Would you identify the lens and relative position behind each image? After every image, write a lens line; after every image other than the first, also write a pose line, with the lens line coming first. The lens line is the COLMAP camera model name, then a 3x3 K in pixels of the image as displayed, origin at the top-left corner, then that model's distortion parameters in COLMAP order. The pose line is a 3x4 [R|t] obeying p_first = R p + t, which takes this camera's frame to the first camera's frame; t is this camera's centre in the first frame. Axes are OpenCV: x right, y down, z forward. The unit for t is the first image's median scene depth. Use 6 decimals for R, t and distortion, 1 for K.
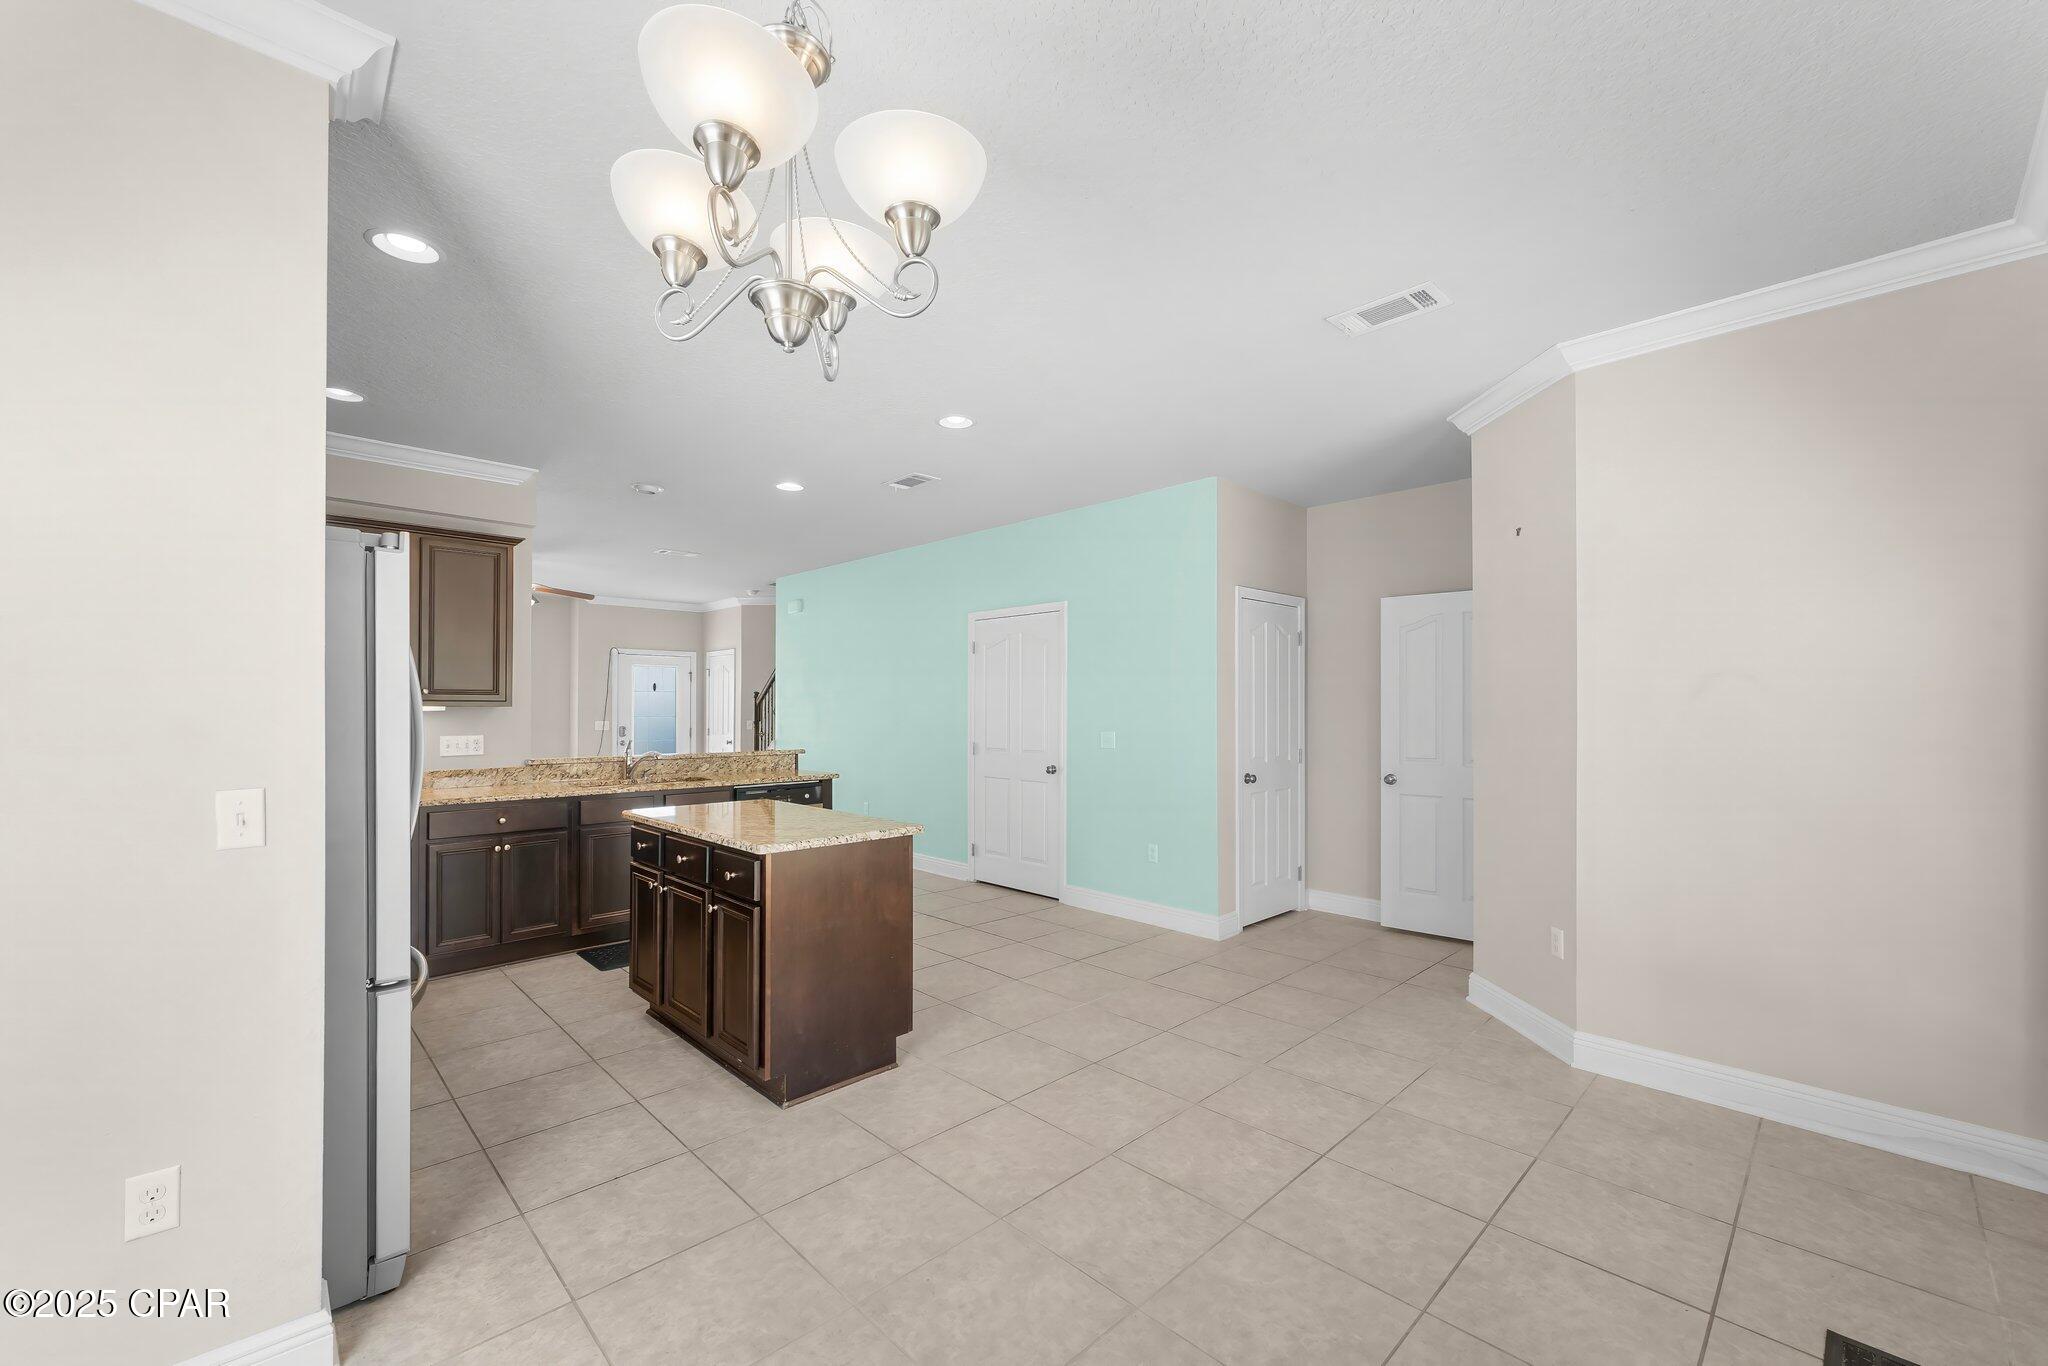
lens RADIAL K [[828.2, 0, 1007.4], [0, 828.2, 705.8], [0, 0, 1]] dist [0.020829, -0.000128]
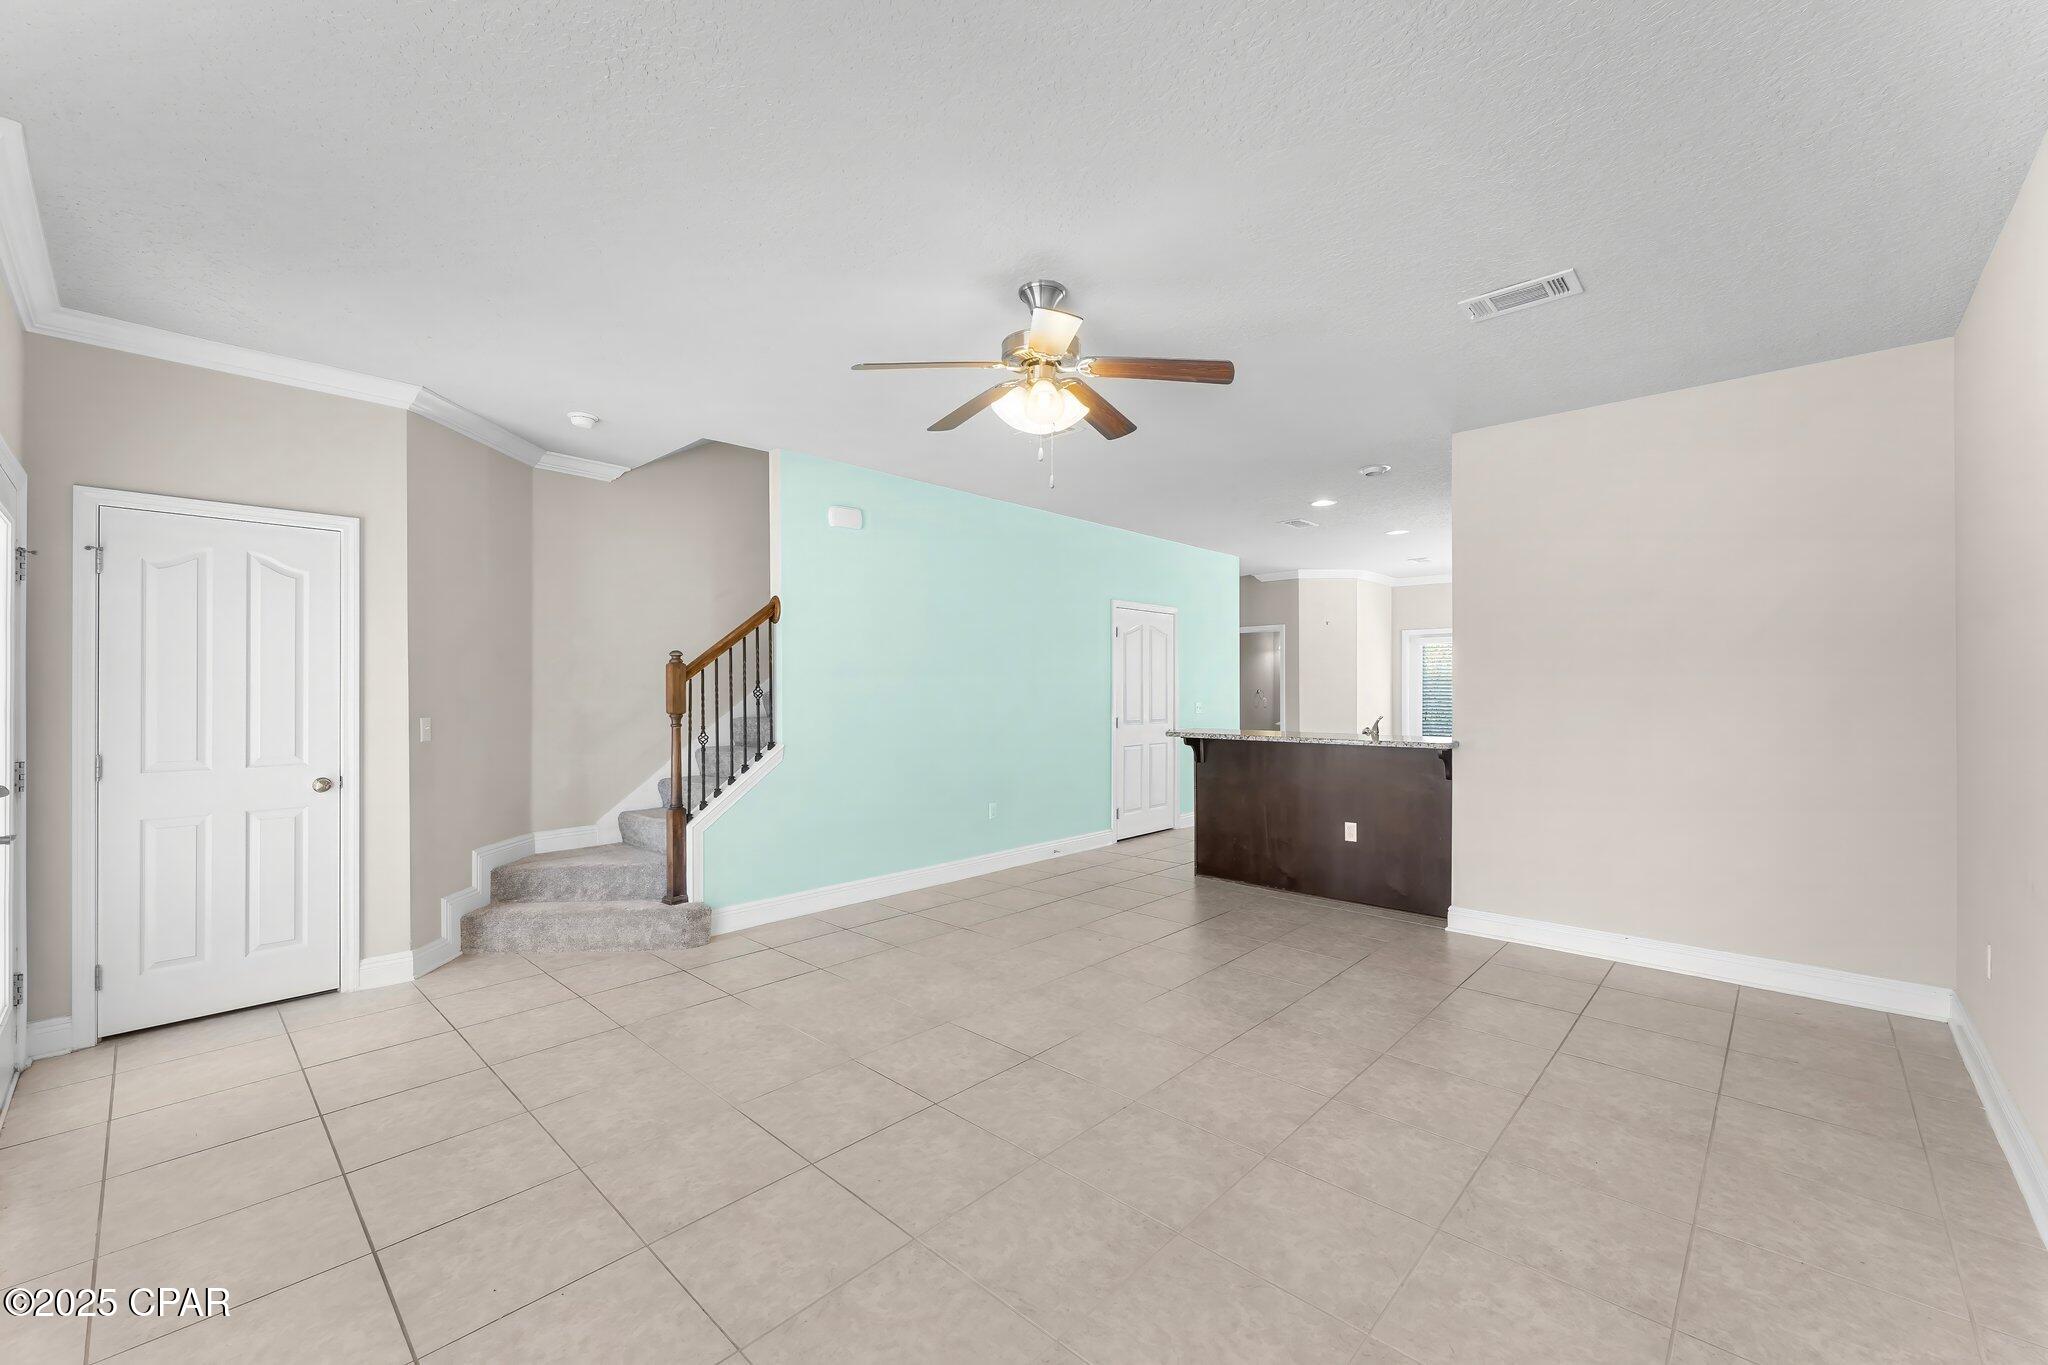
lens RADIAL K [[828.0, 0, 1026.7], [0, 828.0, 705.2], [0, 0, 1]] dist [0.000916, -0.000177]
pose [[-0.057787, -0.019138, 0.998145, -1.428590], [-0.000808, 0.999817, 0.019123, 0.008620], [-0.998329, 0.000298, -0.057792, 1.500689]]
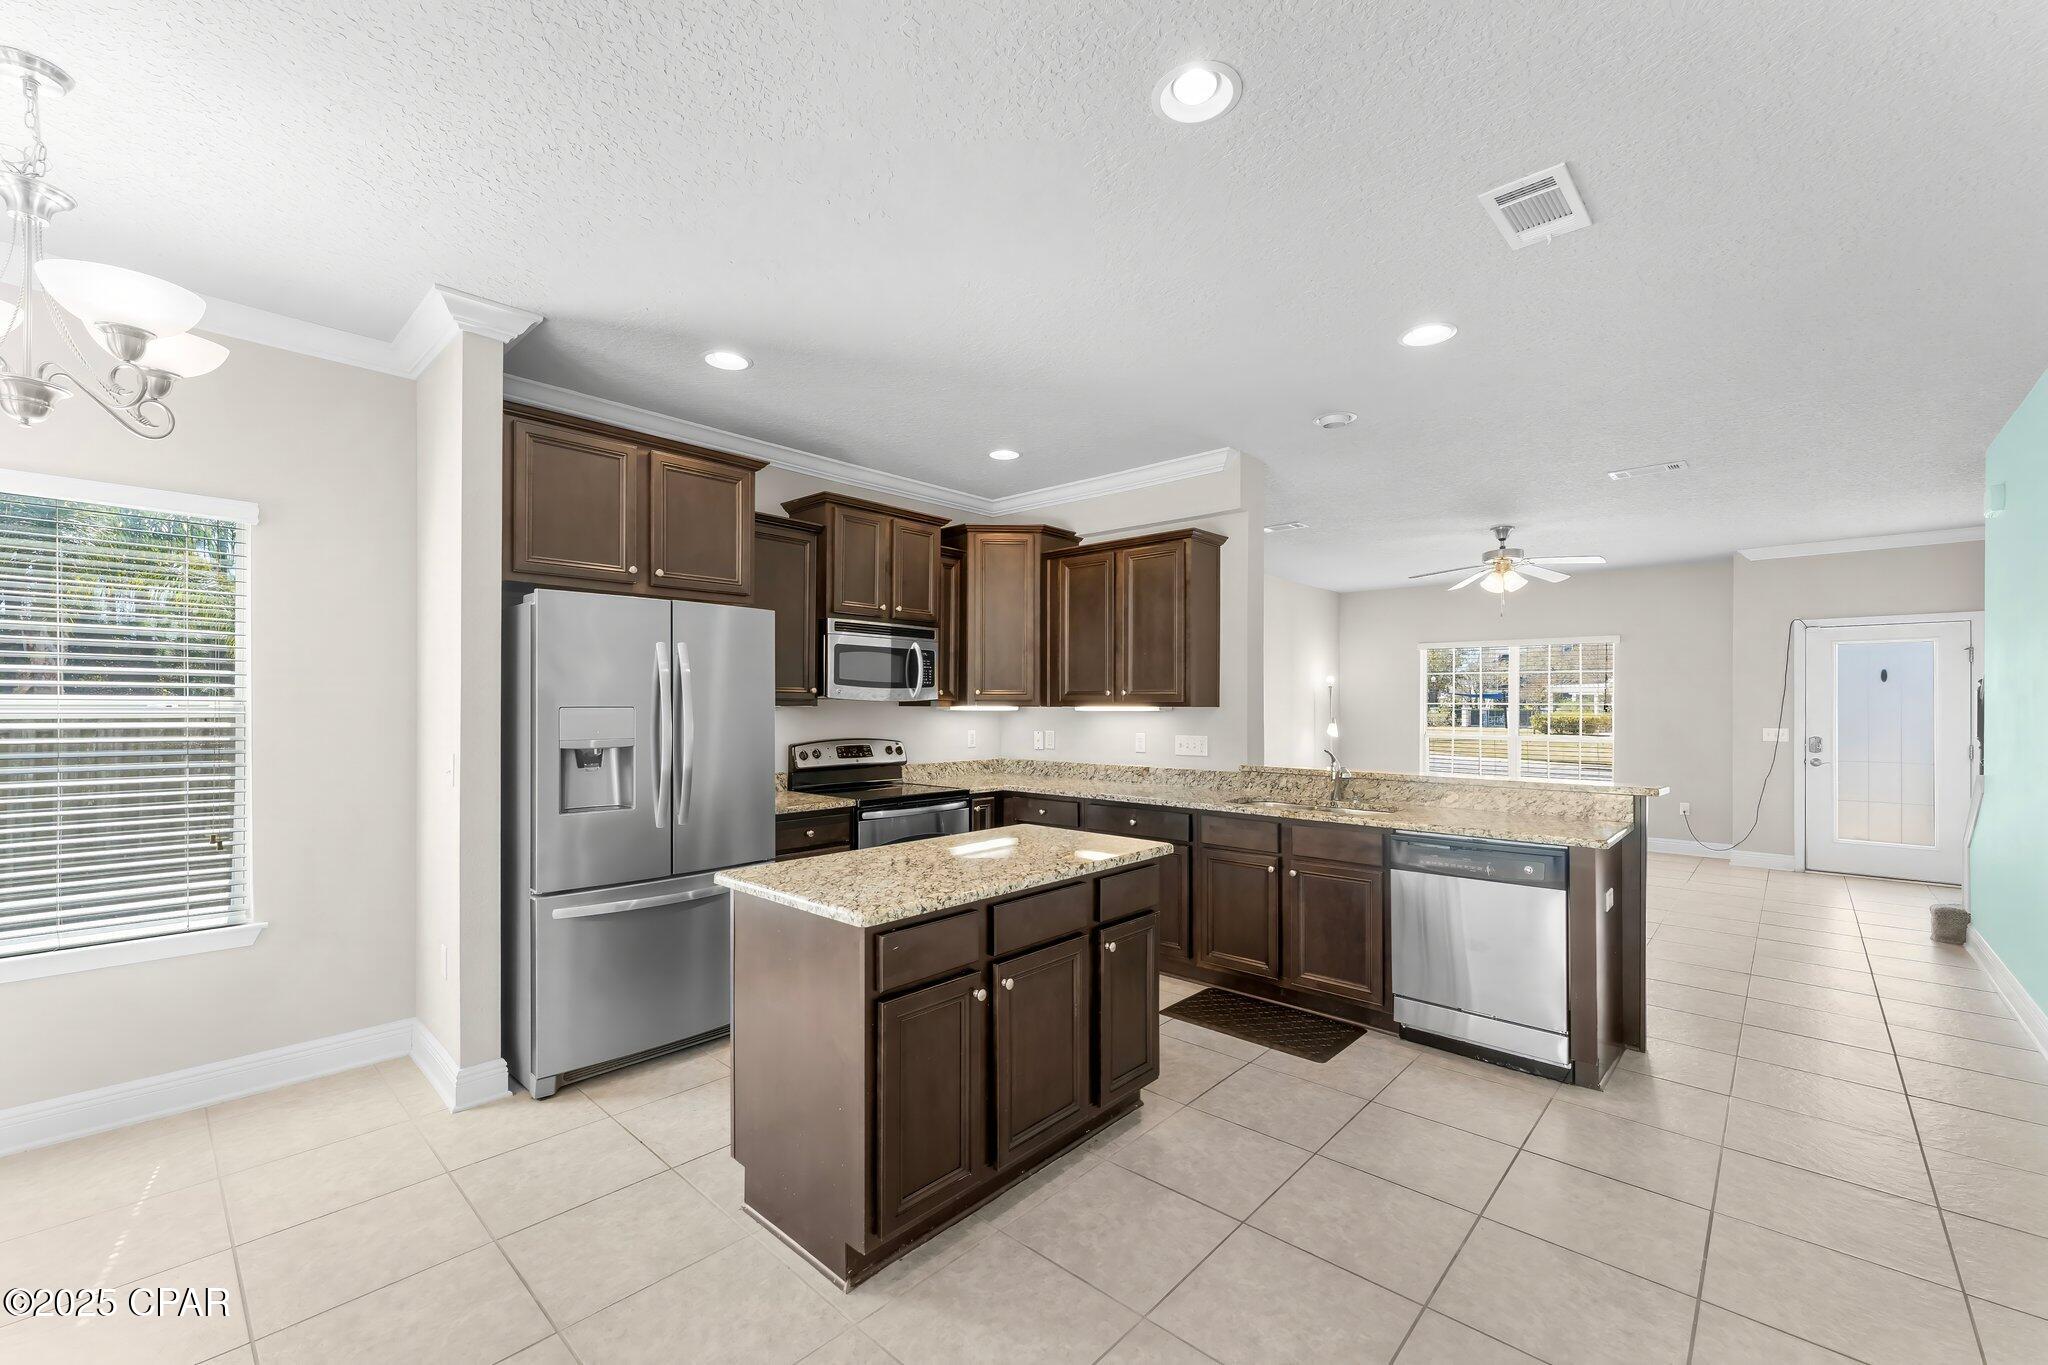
lens RADIAL K [[828.0, 0, 1026.7], [0, 828.0, 705.2], [0, 0, 1]] dist [0.000916, -0.000177]
pose [[0.073217, -0.000680, -0.997316, 0.300818], [-0.000004, 1.000000, -0.000682, -0.000422], [0.997316, 0.000054, 0.073217, 0.666871]]
